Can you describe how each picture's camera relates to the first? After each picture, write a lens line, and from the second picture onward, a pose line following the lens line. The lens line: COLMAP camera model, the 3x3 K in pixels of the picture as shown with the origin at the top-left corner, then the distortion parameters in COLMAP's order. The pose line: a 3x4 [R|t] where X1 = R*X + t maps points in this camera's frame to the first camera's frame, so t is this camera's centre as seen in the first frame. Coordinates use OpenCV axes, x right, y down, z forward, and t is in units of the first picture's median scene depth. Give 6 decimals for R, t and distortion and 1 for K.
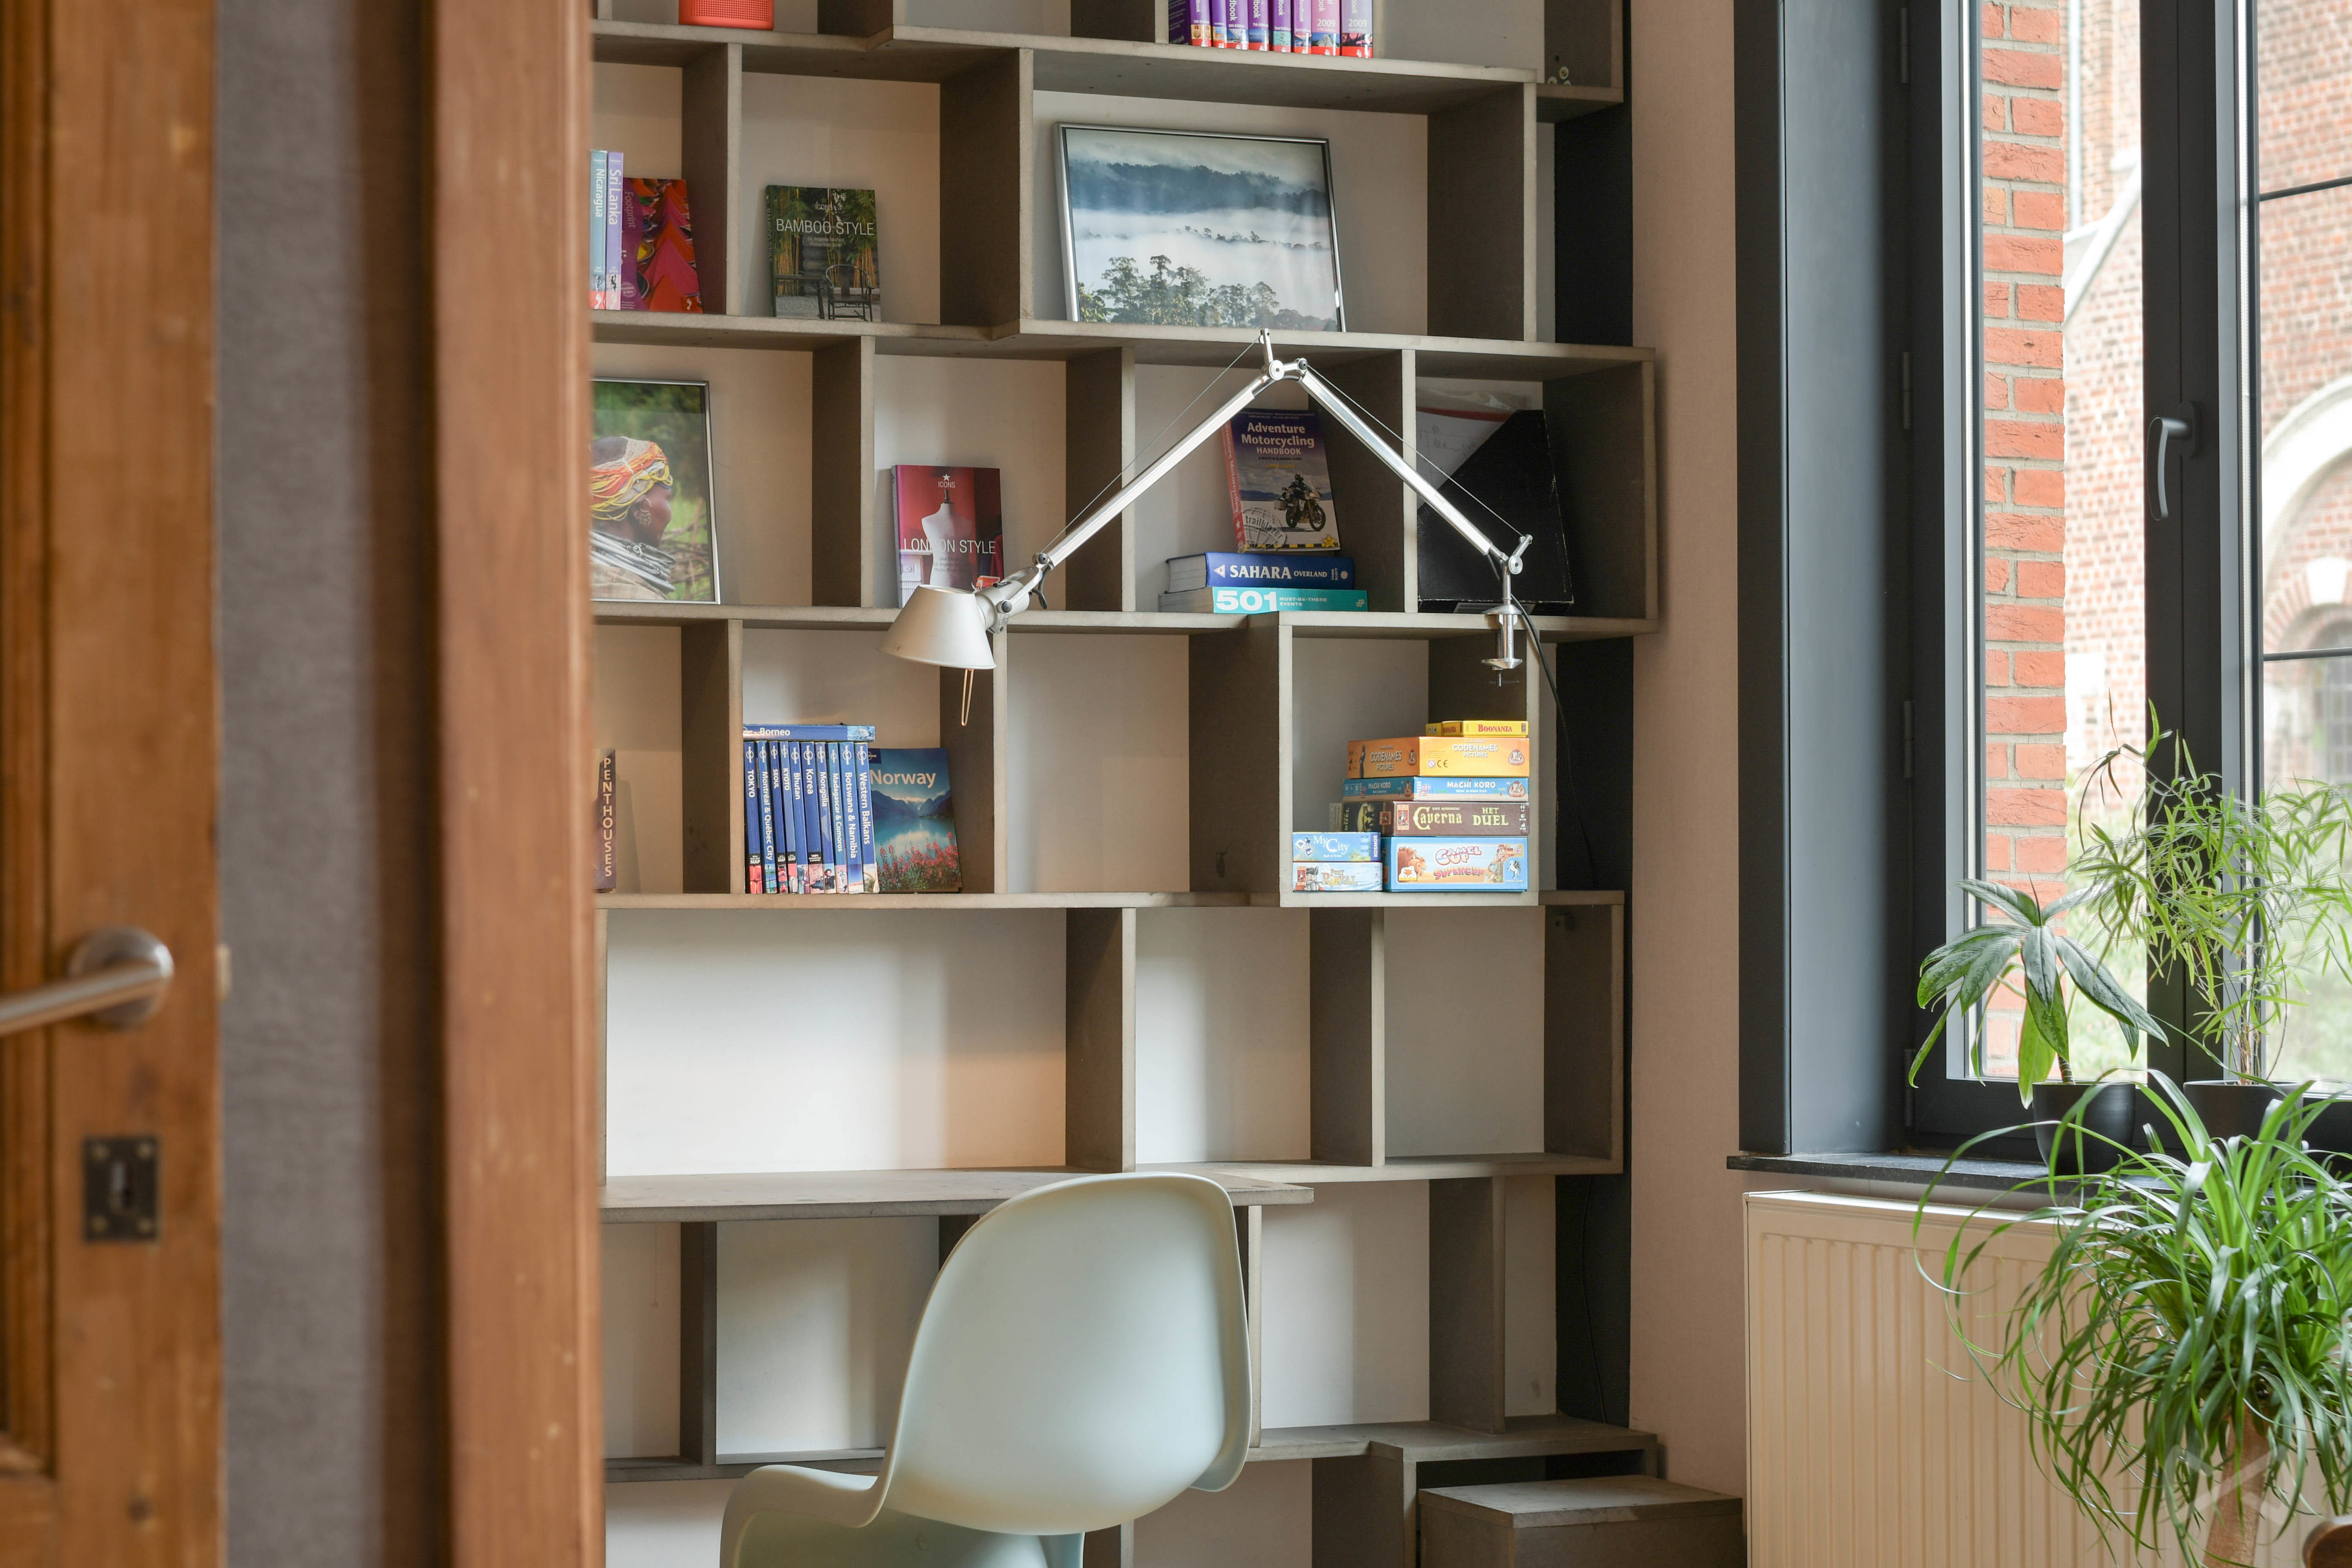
lens RADIAL K [[4867.3, 0, 1176.0], [0, 4867.3, 784.0], [0, 0, 1]] dist [-0.080484, -0.080950]
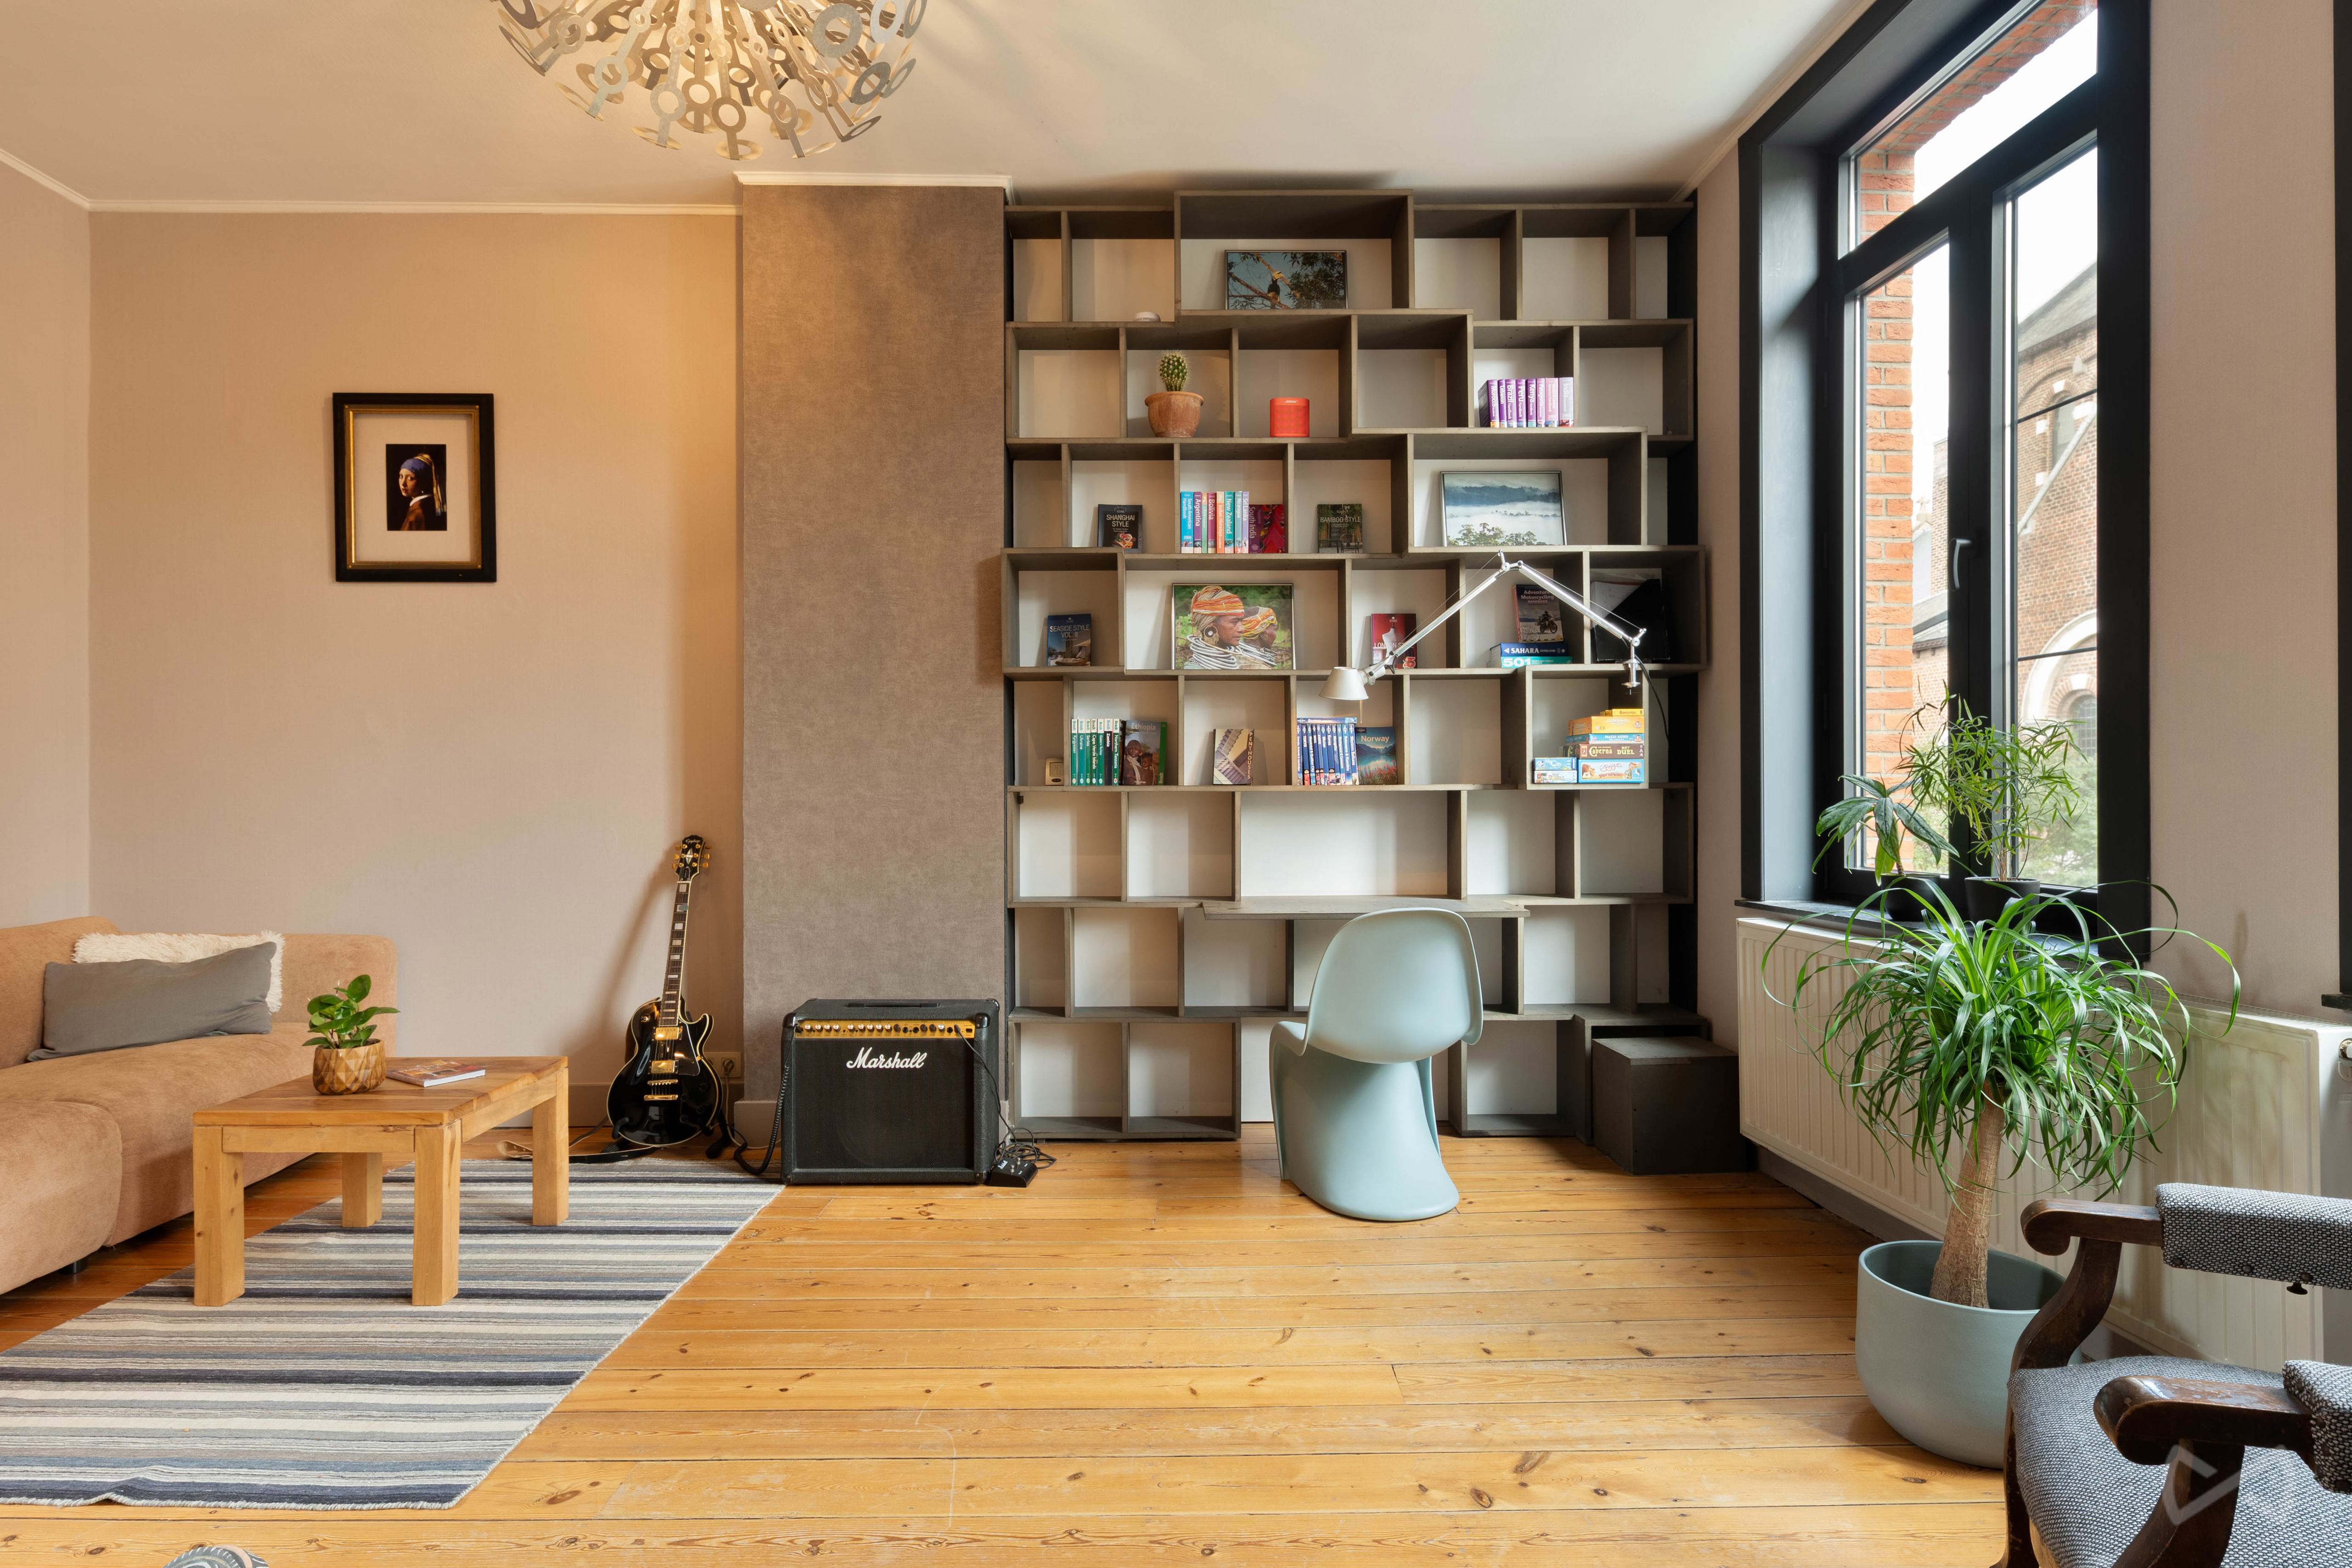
lens RADIAL K [[1231.8, 0, 1179.4], [0, 1231.8, 791.8], [0, 0, 1]] dist [0.005961, 0.002494]
pose [[0.922094, -0.003131, -0.386954, 0.098682], [0.012214, 0.999705, 0.021017, 0.011780], [0.386774, -0.024106, 0.921859, 0.383393]]
